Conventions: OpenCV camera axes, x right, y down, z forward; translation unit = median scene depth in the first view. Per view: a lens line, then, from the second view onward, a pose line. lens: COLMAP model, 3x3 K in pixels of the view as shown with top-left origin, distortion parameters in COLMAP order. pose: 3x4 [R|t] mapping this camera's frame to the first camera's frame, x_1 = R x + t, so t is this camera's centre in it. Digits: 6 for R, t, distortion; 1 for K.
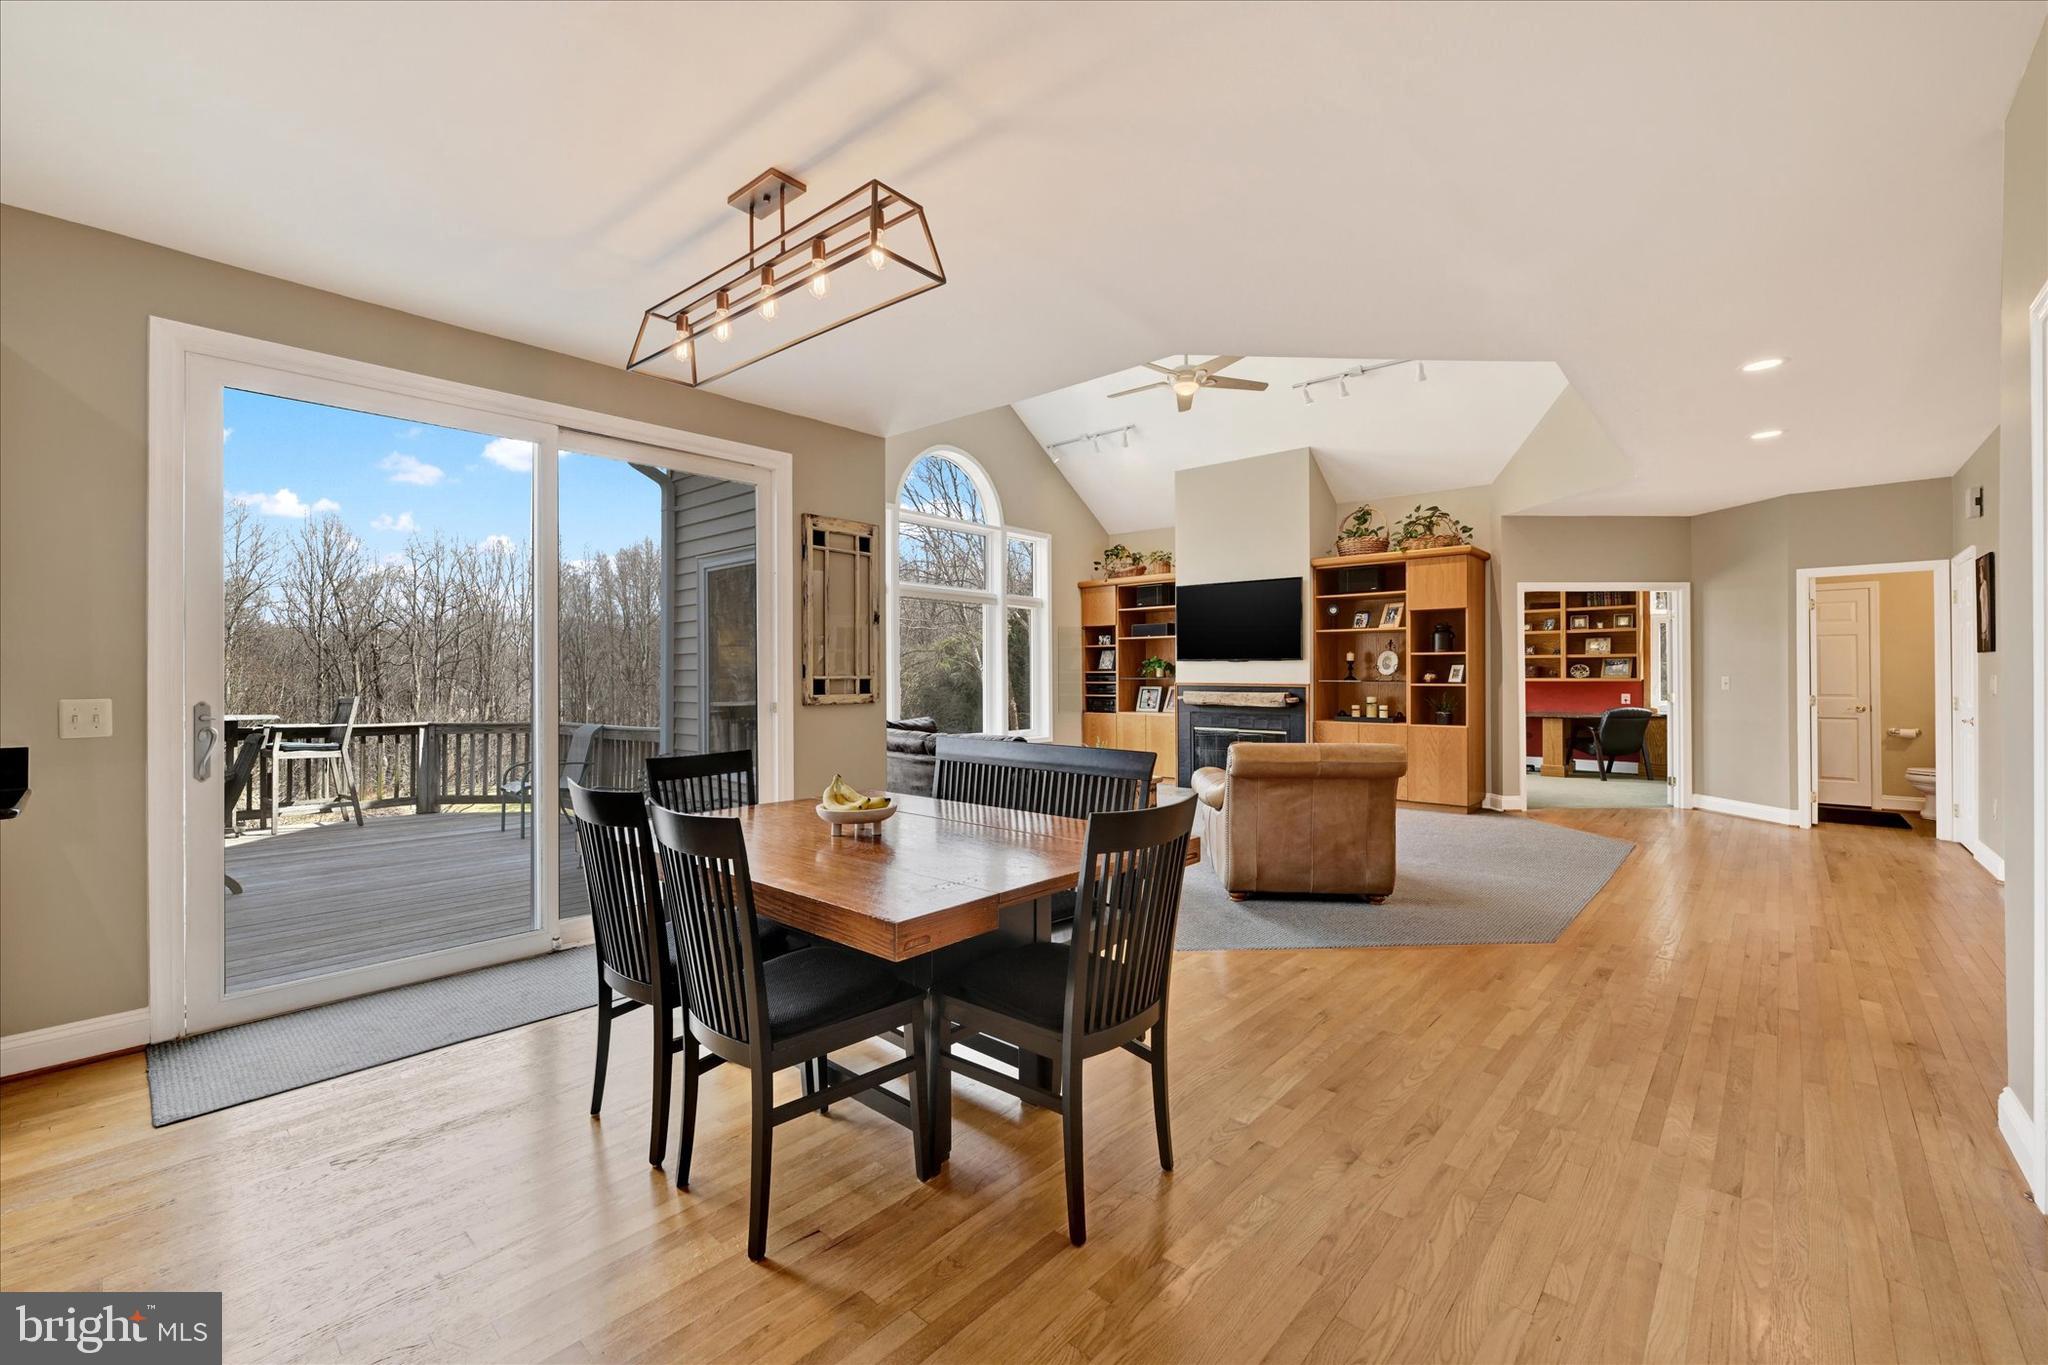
lens RADIAL K [[842.8, 0, 1015.7], [0, 842.8, 671.1], [0, 0, 1]] dist [-0.001947, -0.000316]
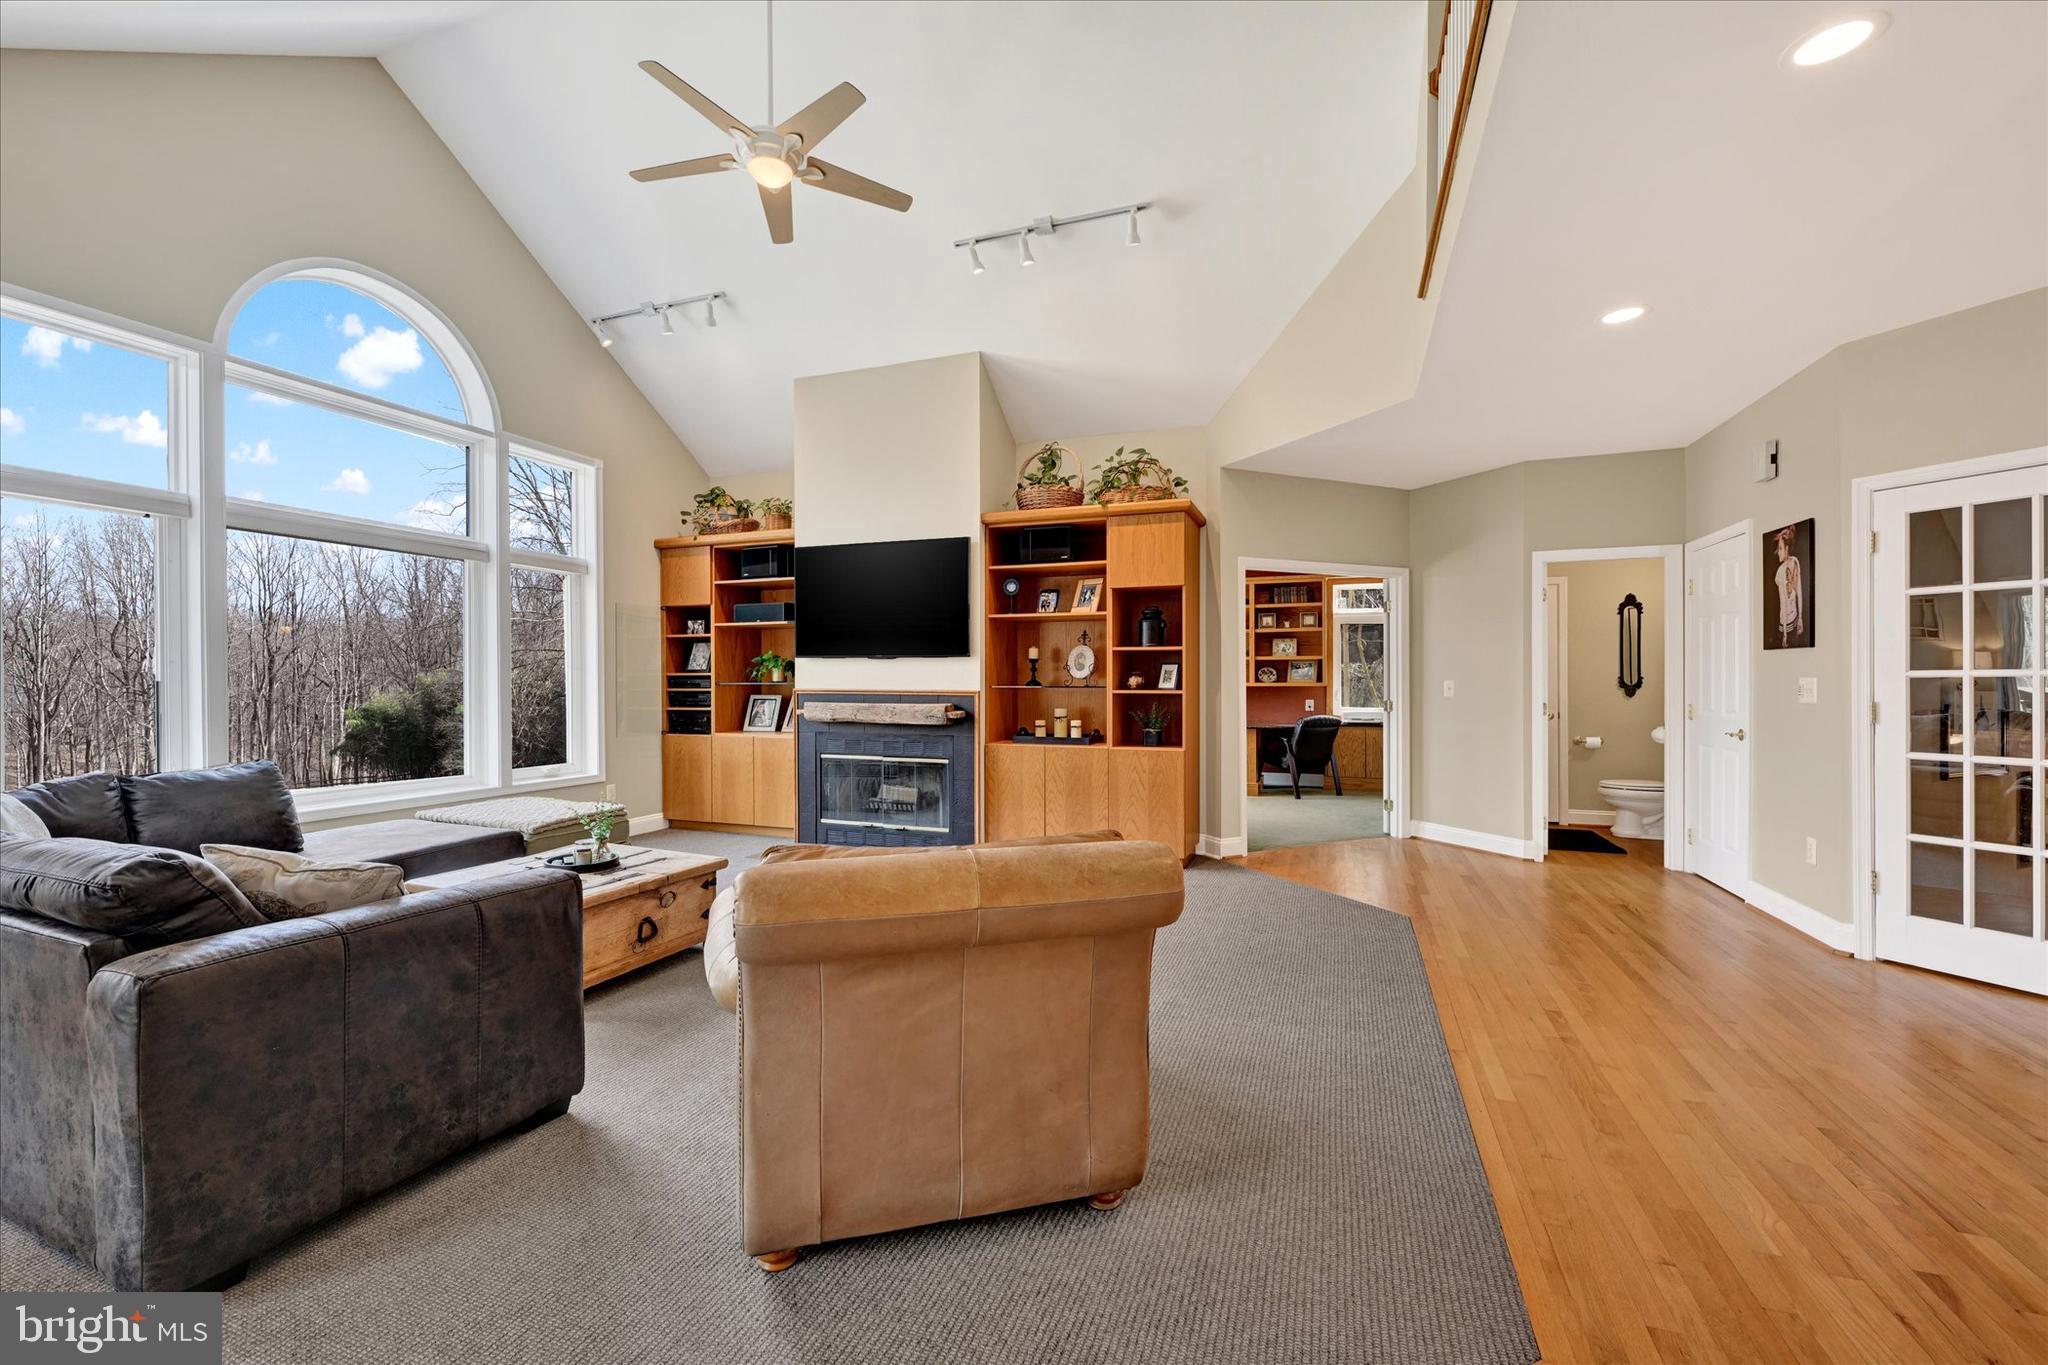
lens RADIAL K [[842.8, 0, 1016.1], [0, 842.8, 681.3], [0, 0, 1]] dist [-0.001947, -0.000316]
pose [[0.933601, -0.000216, 0.358314, 0.124504], [-0.001845, 0.999984, 0.005412, 0.003326], [-0.358309, -0.005714, 0.933585, 0.331623]]
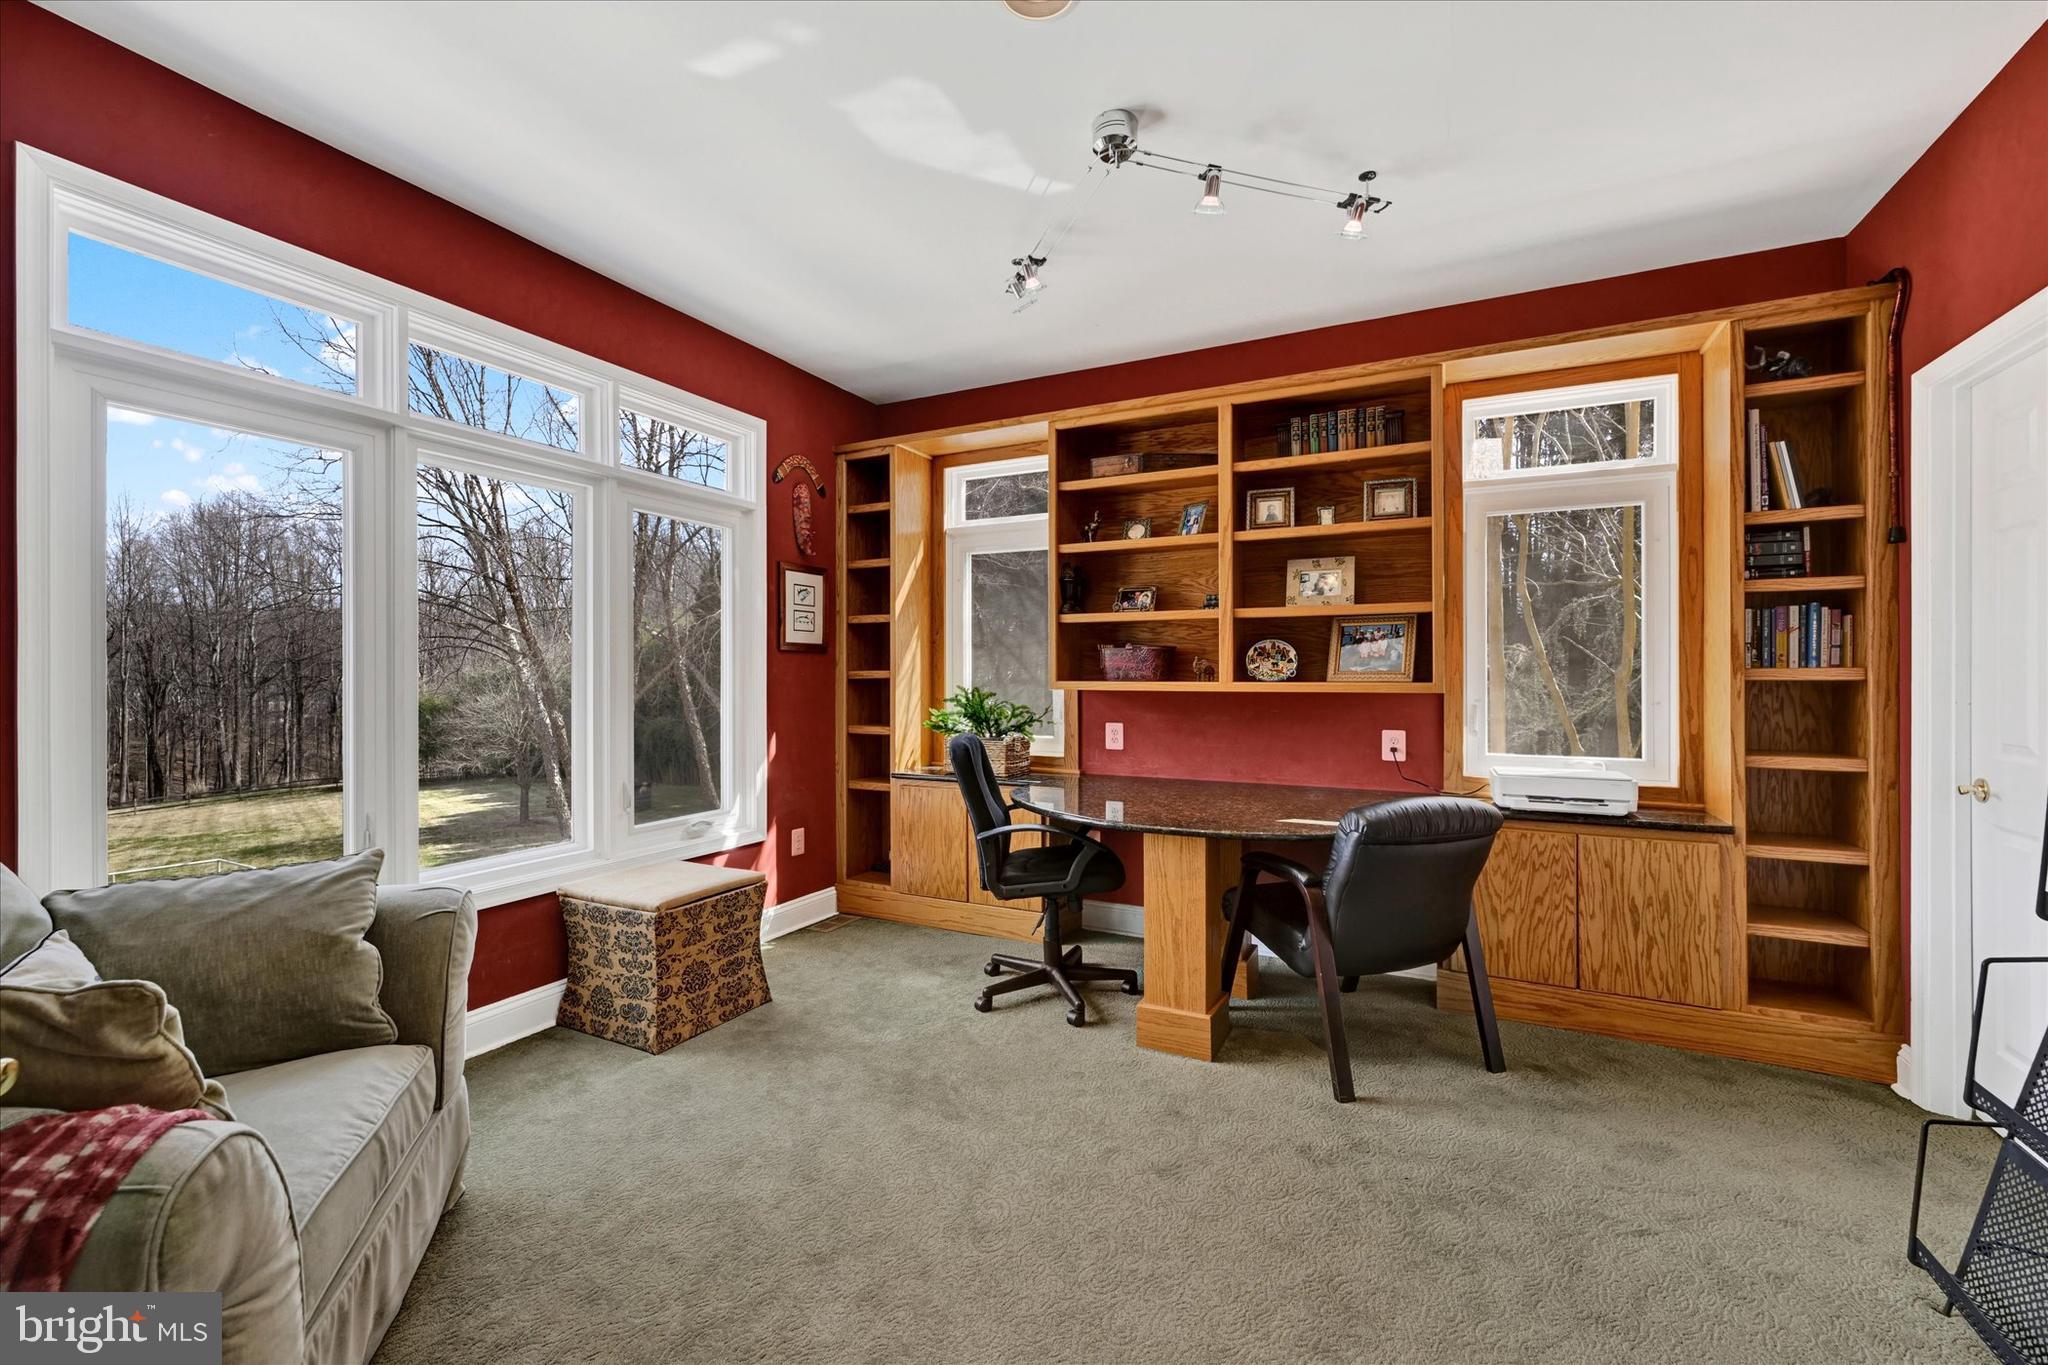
lens RADIAL K [[842.8, 0, 1032.3], [0, 842.8, 679.4], [0, 0, 1]] dist [-0.001947, -0.000316]
pose [[0.959522, 0.001406, 0.281631, 0.643456], [-0.002189, 0.999995, 0.002464, 0.008868], [-0.281626, -0.002981, 0.959520, 0.937712]]
